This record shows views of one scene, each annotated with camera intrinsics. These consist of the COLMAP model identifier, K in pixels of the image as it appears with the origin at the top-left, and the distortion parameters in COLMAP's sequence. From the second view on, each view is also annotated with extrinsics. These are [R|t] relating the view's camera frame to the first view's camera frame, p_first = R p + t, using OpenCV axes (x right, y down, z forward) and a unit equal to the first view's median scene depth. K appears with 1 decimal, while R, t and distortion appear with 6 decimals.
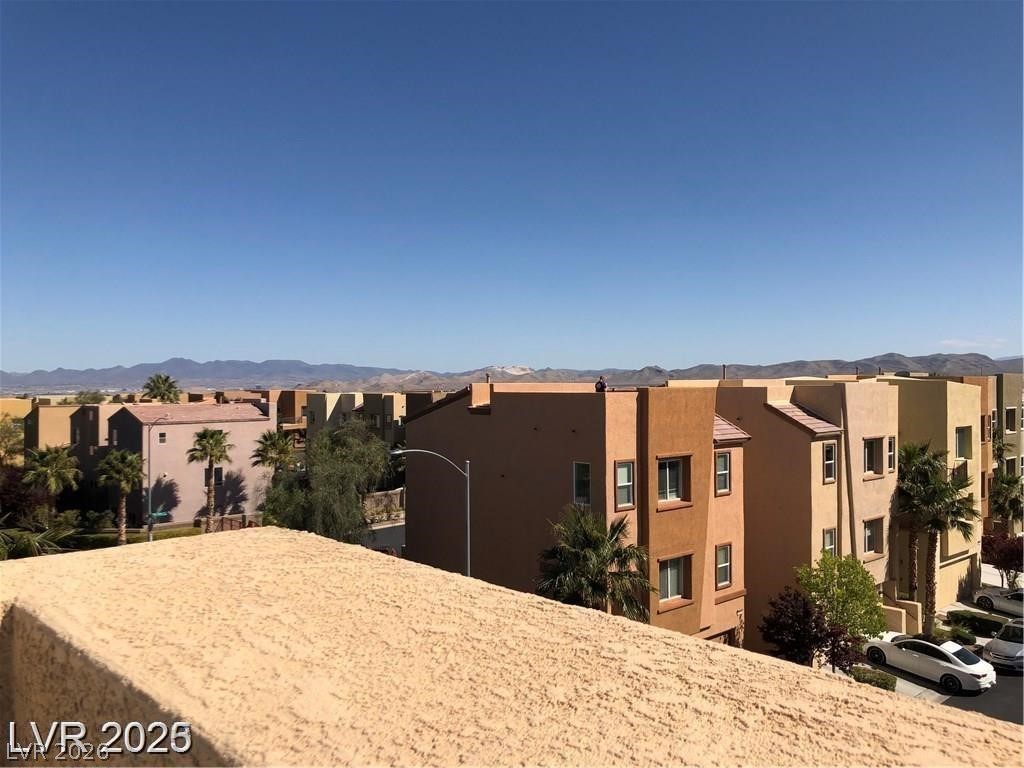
lens RADIAL K [[827.6, 0, 510.2], [0, 827.6, 385.0], [0, 0, 1]] dist [0.017192, 0.004380]
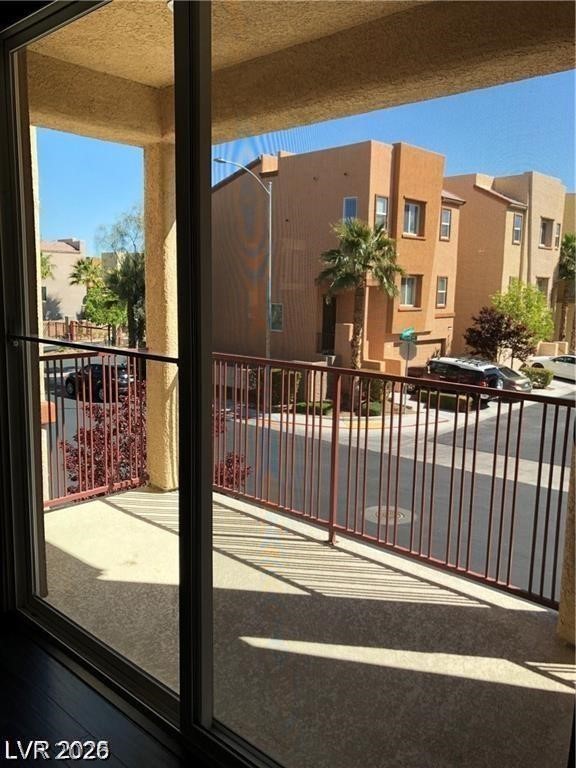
lens RADIAL K [[620.7, 0, 283.8], [0, 620.7, 382.2], [0, 0, 1]] dist [0.017192, 0.004380]
pose [[0.997548, 0.013229, 0.068730, -0.080572], [-0.022863, 0.989698, 0.141336, 0.226378], [-0.066153, -0.142561, 0.987573, -0.045402]]
